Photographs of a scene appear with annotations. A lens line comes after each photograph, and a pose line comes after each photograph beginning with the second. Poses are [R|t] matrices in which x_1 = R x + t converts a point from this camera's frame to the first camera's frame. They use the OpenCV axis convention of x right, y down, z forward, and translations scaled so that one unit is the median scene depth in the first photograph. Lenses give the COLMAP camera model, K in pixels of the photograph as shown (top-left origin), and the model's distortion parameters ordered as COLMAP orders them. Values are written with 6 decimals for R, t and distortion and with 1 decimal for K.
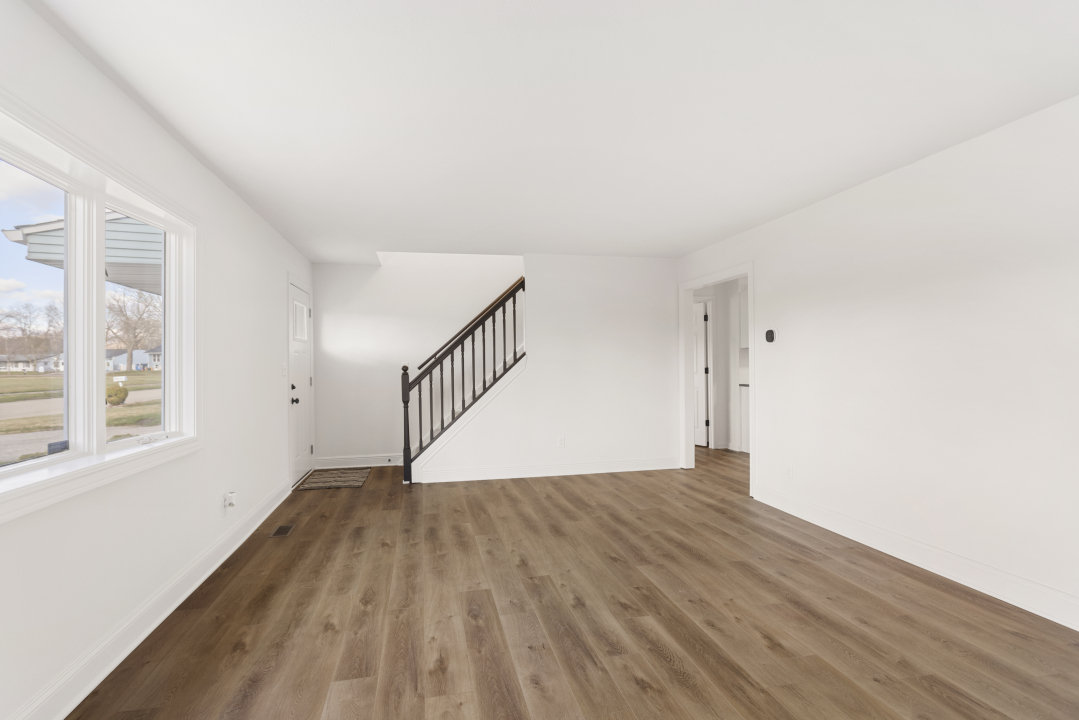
lens RADIAL K [[531.4, 0, 535.6], [0, 531.4, 361.5], [0, 0, 1]] dist [0.001528, 0.001008]
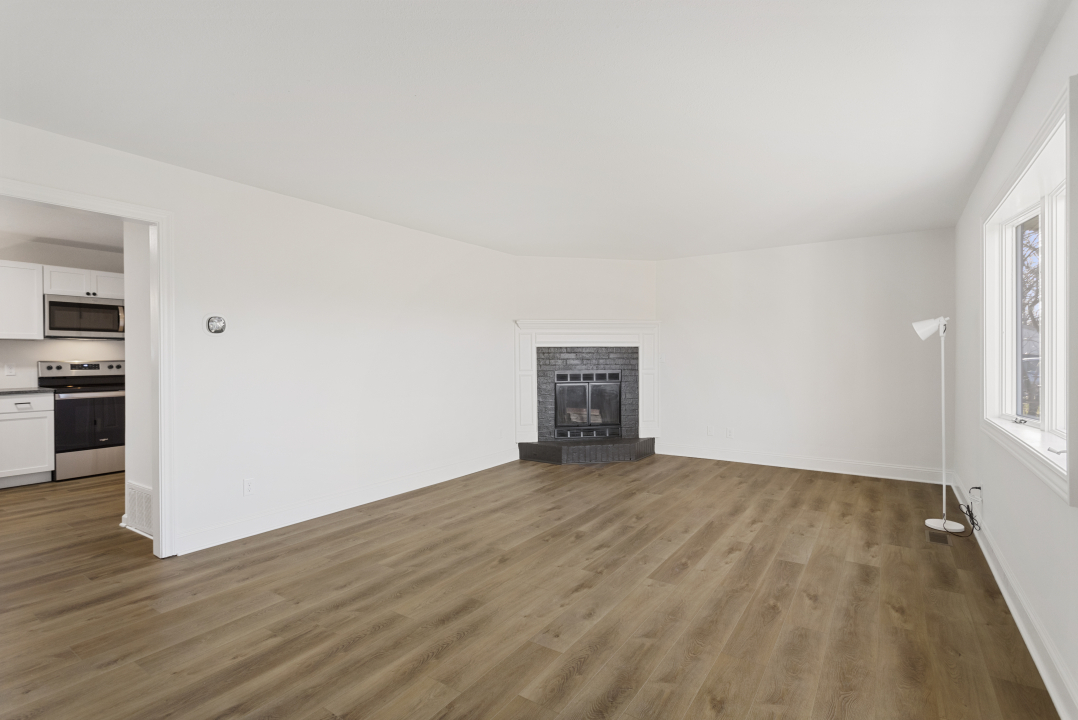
lens RADIAL K [[530.9, 0, 535.1], [0, 530.9, 361.5], [0, 0, 1]] dist [0.001528, 0.001008]
pose [[-0.697798, 0.006089, 0.716269, -0.678130], [0.008427, 0.999964, -0.000291, 0.014924], [-0.716245, 0.005833, -0.697824, 1.895814]]
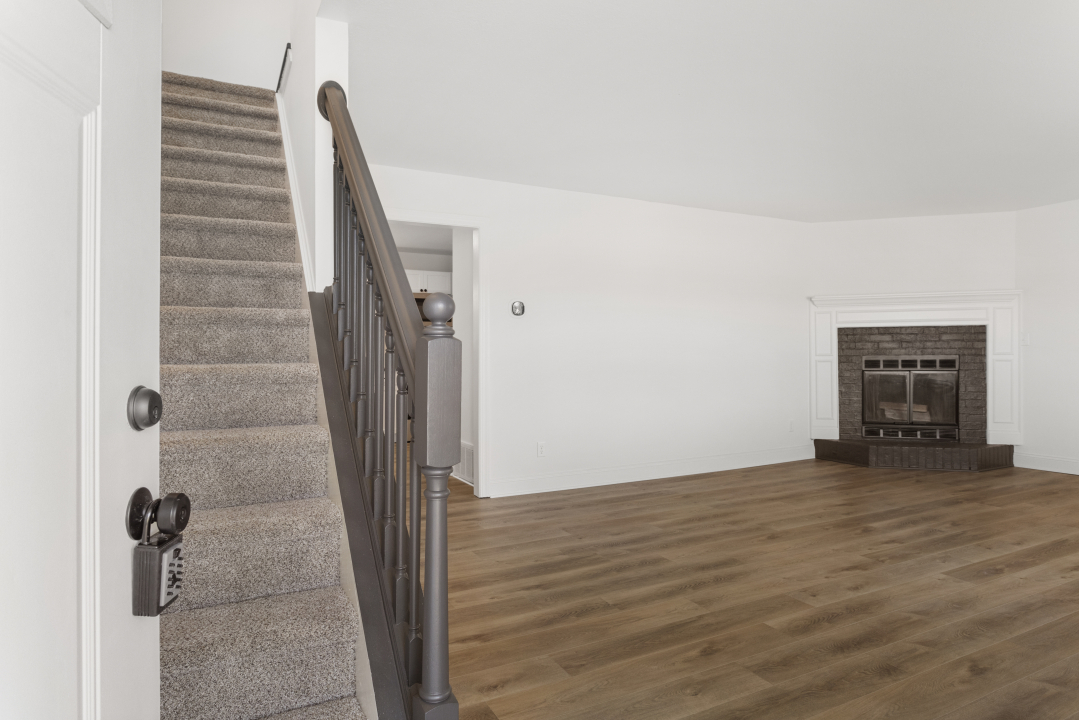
lens RADIAL K [[629.9, 0, 528.3], [0, 629.9, 356.8], [0, 0, 1]] dist [-0.004482, 0.000561]
pose [[-0.268934, 0.008136, 0.963124, -0.946797], [0.005114, 0.999962, -0.007019, 0.066497], [-0.963145, 0.003038, -0.268965, 1.999914]]
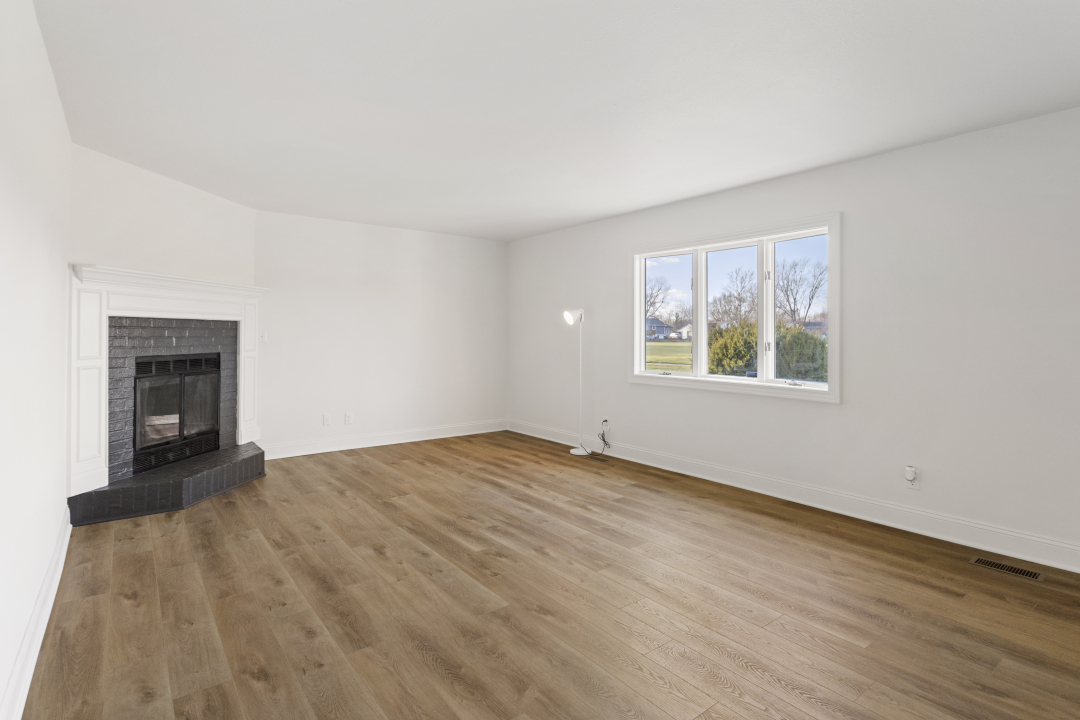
lens RADIAL K [[522.8, 0, 544.9], [0, 522.8, 333.0], [0, 0, 1]] dist [-0.000330, 0.000105]
pose [[-0.897381, 0.005669, -0.441219, 0.524155], [0.008695, 0.999951, -0.004837, 0.008541], [0.441170, -0.008177, -0.897386, 1.890578]]
